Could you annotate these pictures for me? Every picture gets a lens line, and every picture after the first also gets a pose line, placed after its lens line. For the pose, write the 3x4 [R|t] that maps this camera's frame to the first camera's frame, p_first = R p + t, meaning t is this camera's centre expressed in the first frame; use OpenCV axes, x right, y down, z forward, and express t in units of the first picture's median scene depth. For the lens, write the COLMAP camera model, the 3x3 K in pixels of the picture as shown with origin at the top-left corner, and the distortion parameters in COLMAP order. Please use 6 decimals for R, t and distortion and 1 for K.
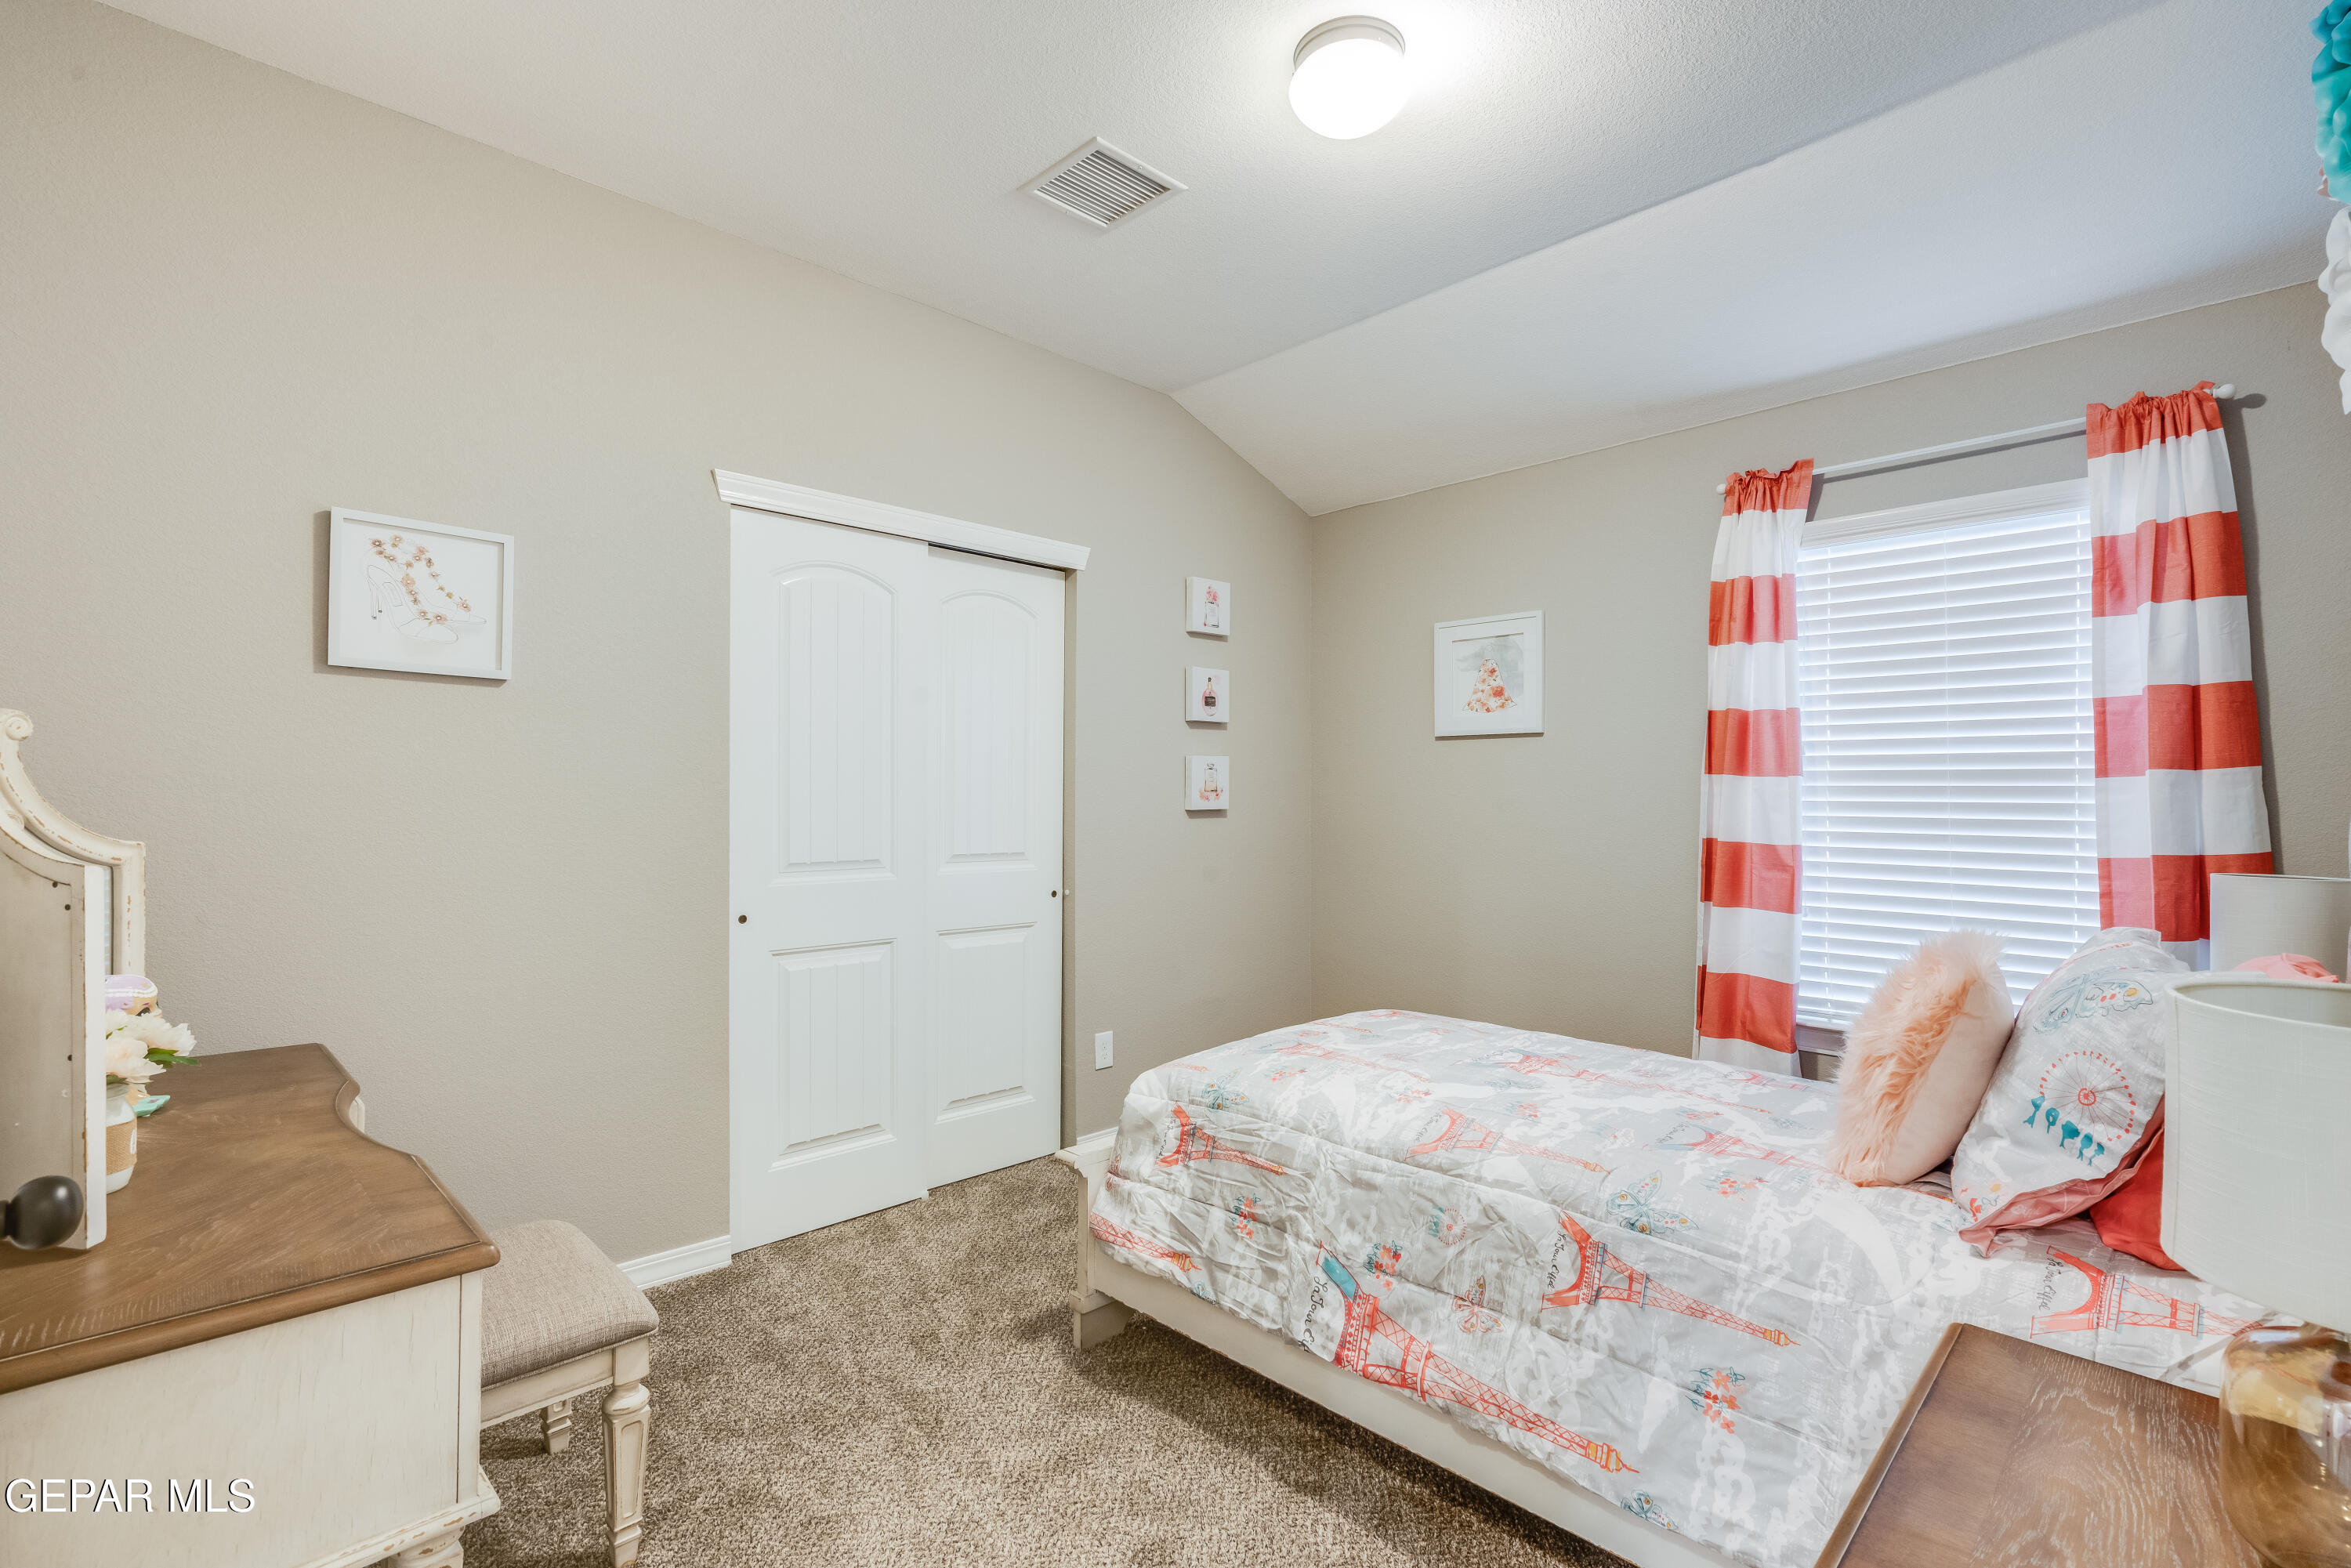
lens RADIAL K [[1072.6, 0, 1174.0], [0, 1072.6, 782.9], [0, 0, 1]] dist [-0.004434, 0.000639]
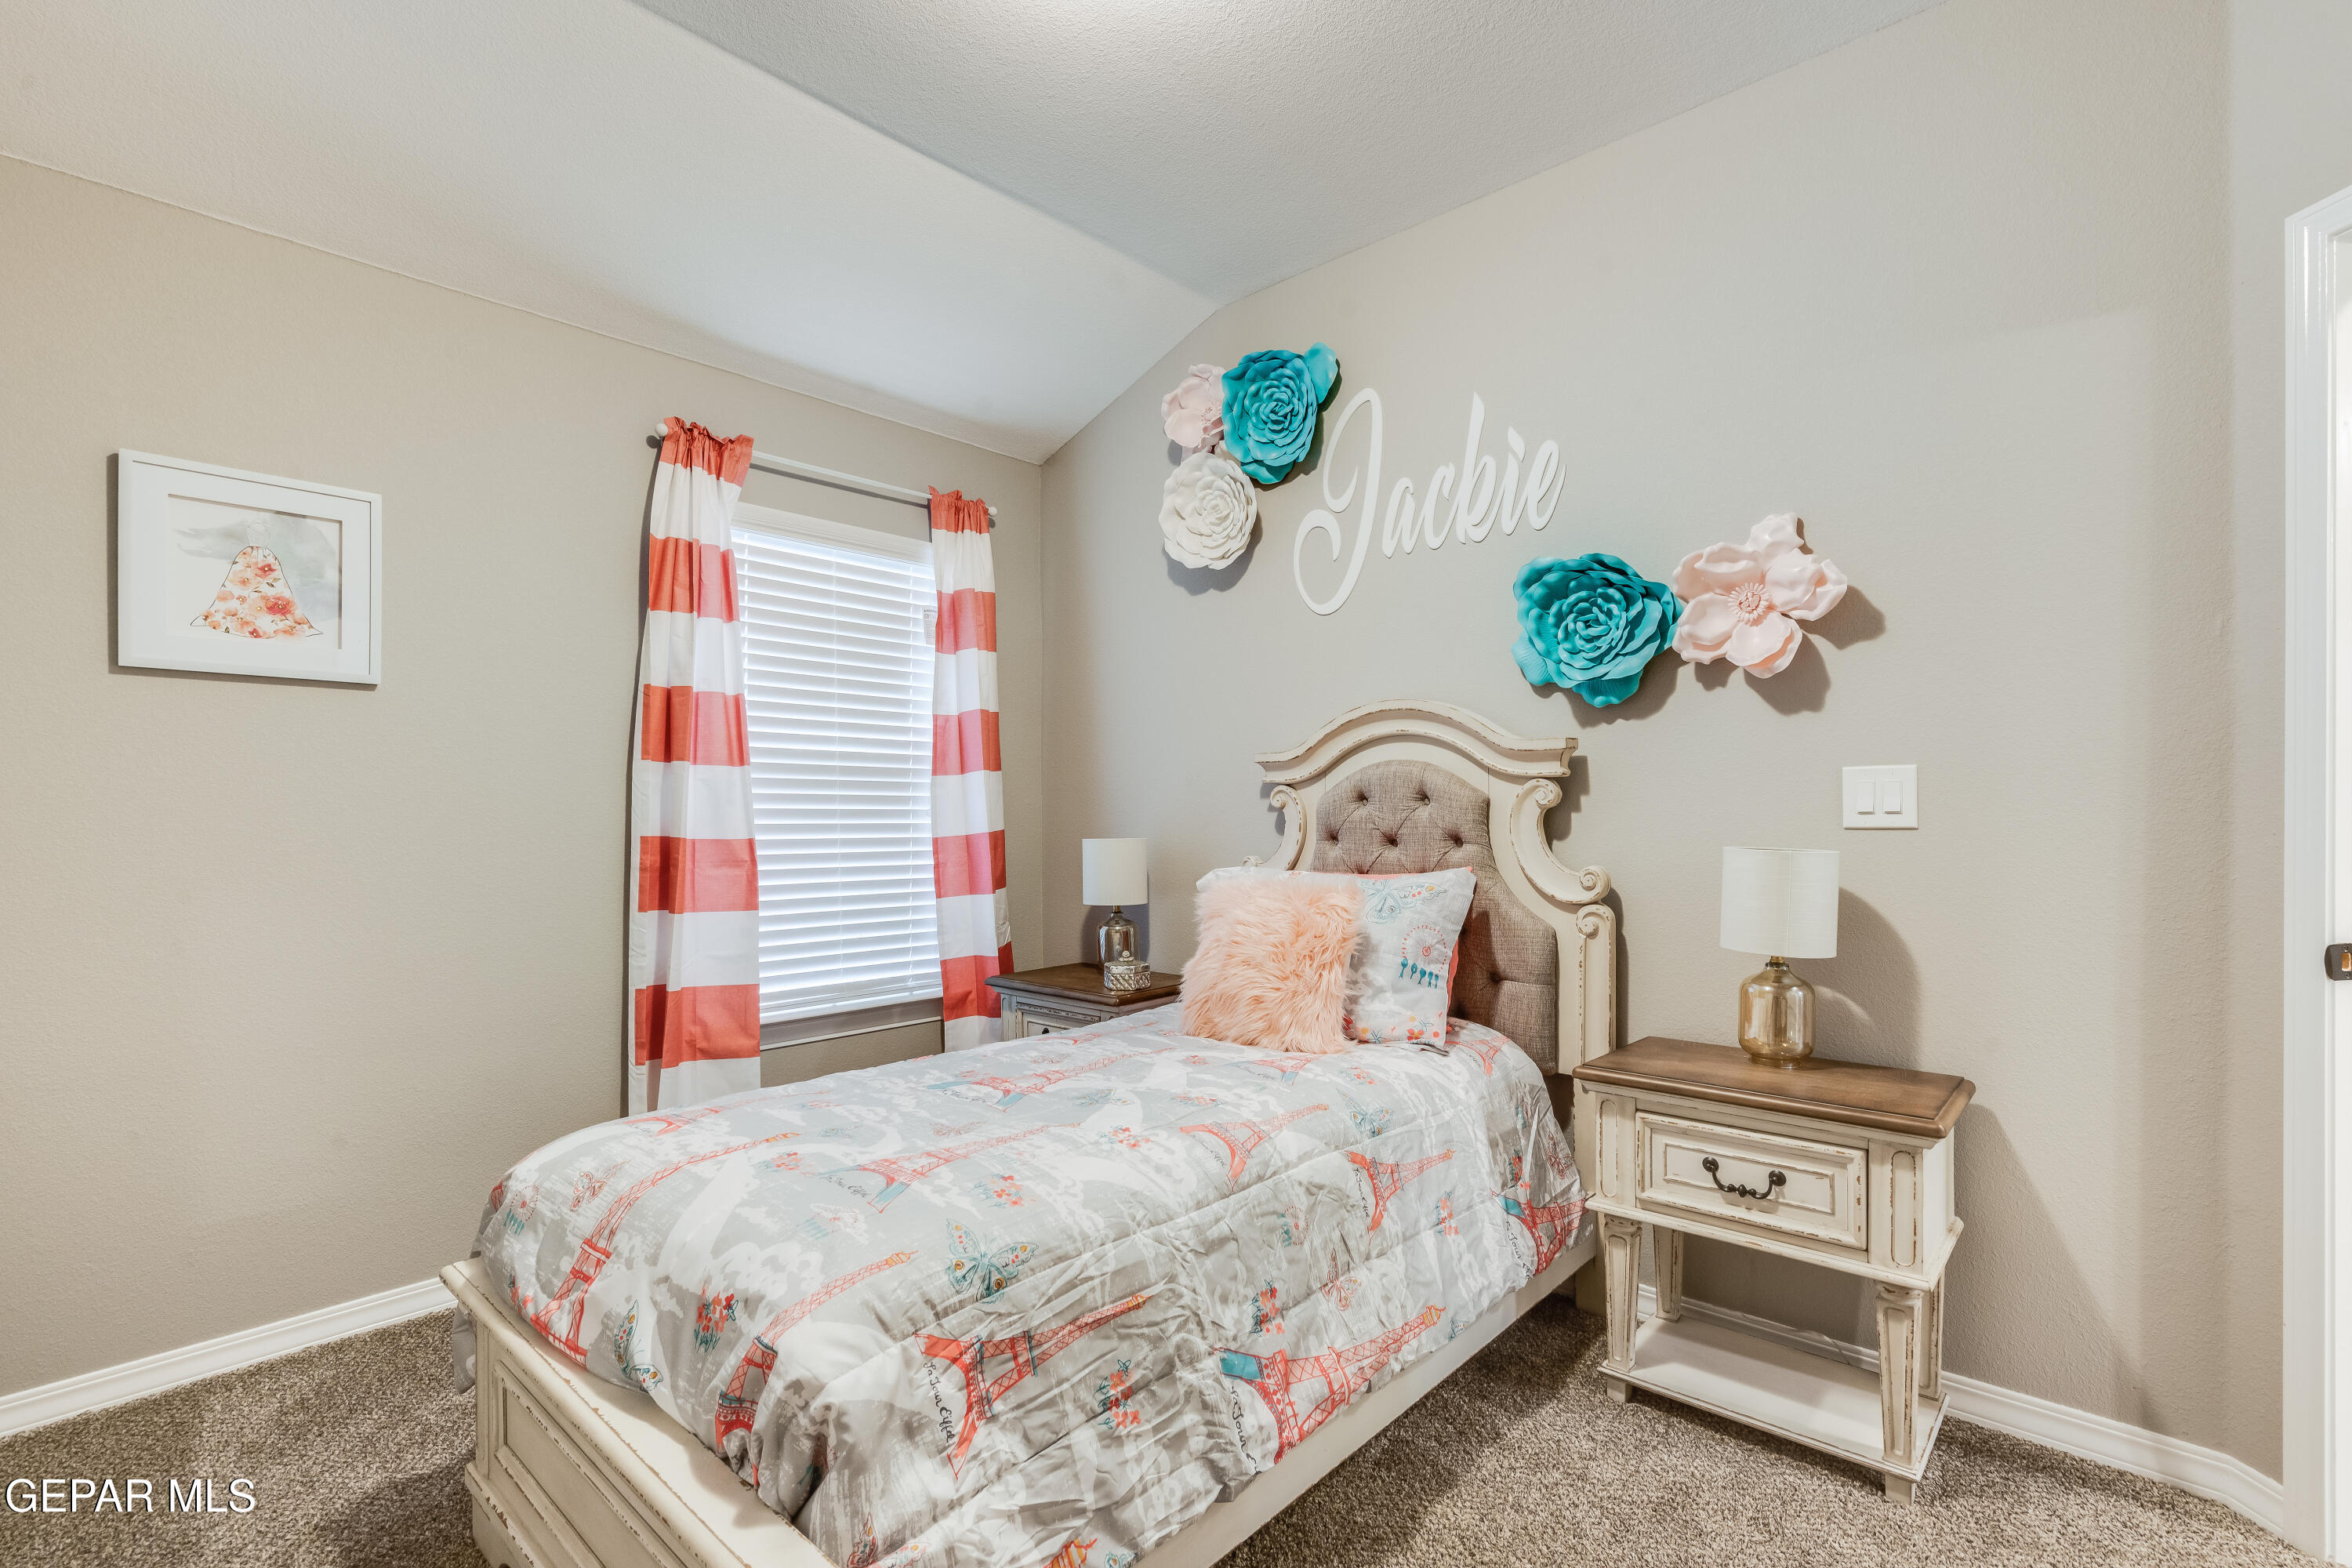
lens RADIAL K [[1073.1, 0, 1178.5], [0, 1073.1, 808.4], [0, 0, 1]] dist [-0.004434, 0.000639]
pose [[-0.049678, 0.000640, 0.998765, -0.528214], [-0.008083, 0.999967, -0.001042, 0.039502], [-0.998733, -0.008125, -0.049671, 0.899729]]
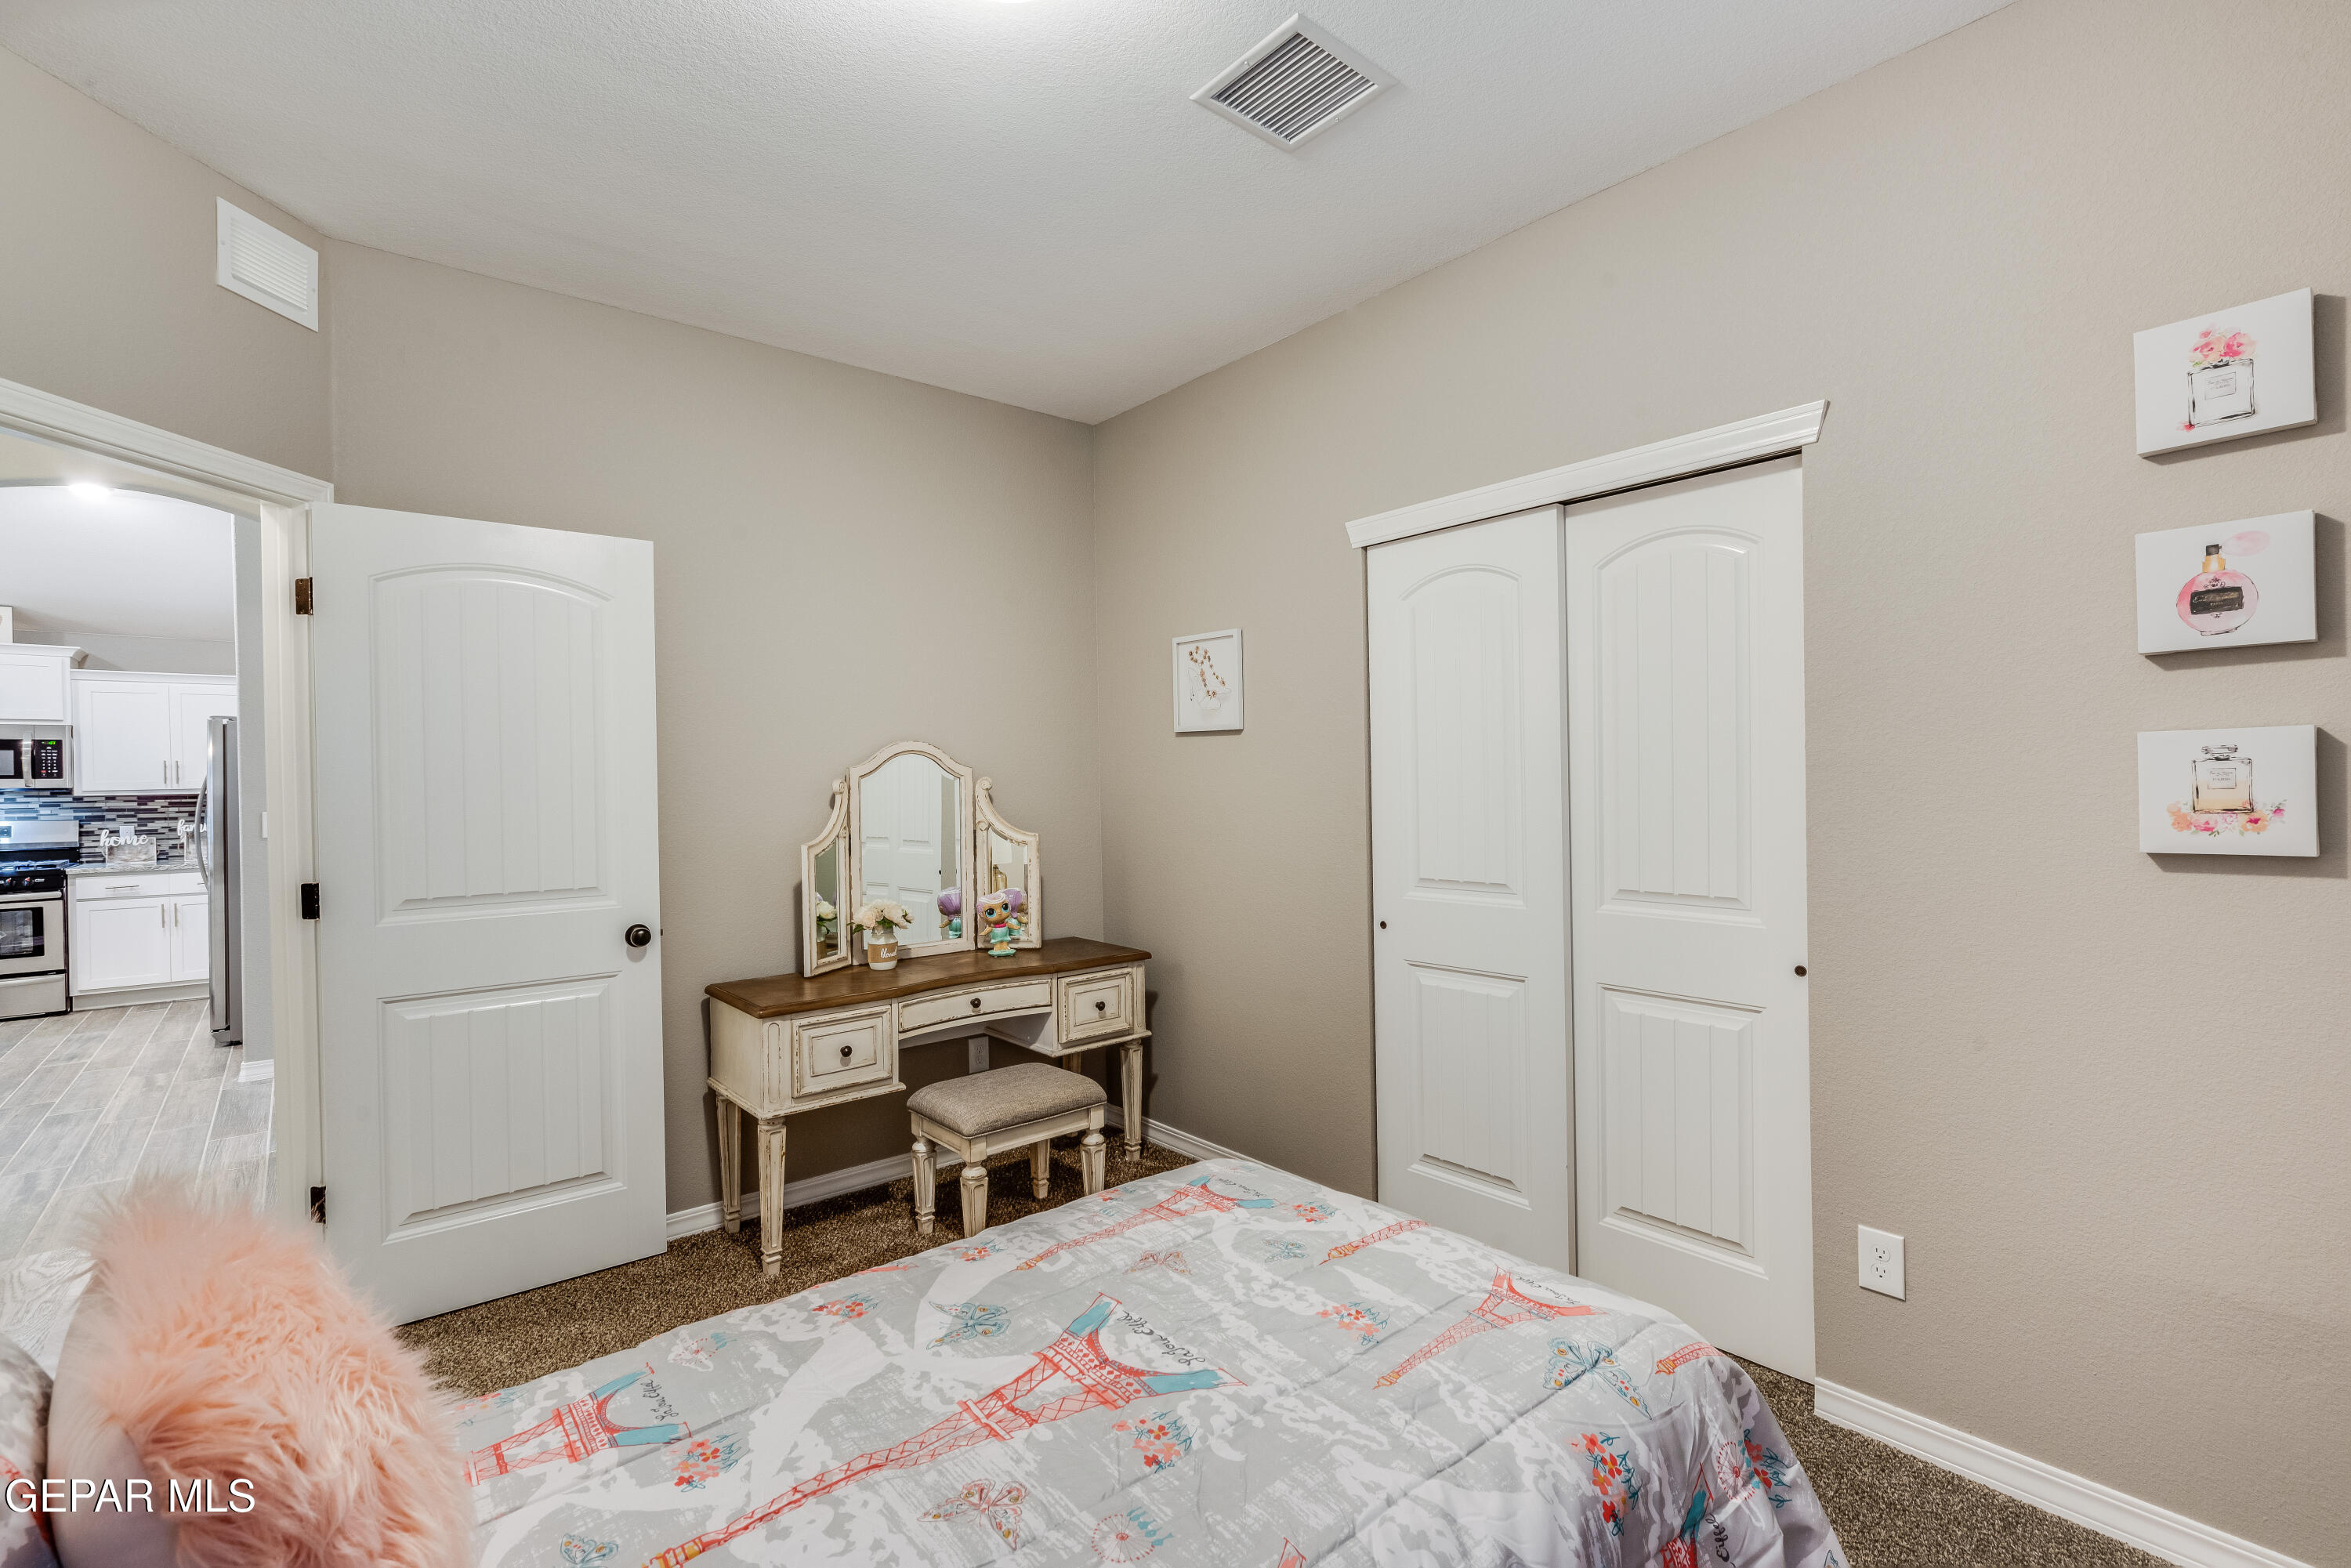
lens RADIAL K [[1072.6, 0, 1181.6], [0, 1072.6, 785.4], [0, 0, 1]] dist [-0.004434, 0.000639]
pose [[-0.081437, 0.003802, -0.996671, 0.852526], [0.029282, 0.999570, 0.001420, -0.026746], [0.996248, -0.029069, -0.081514, 1.088049]]
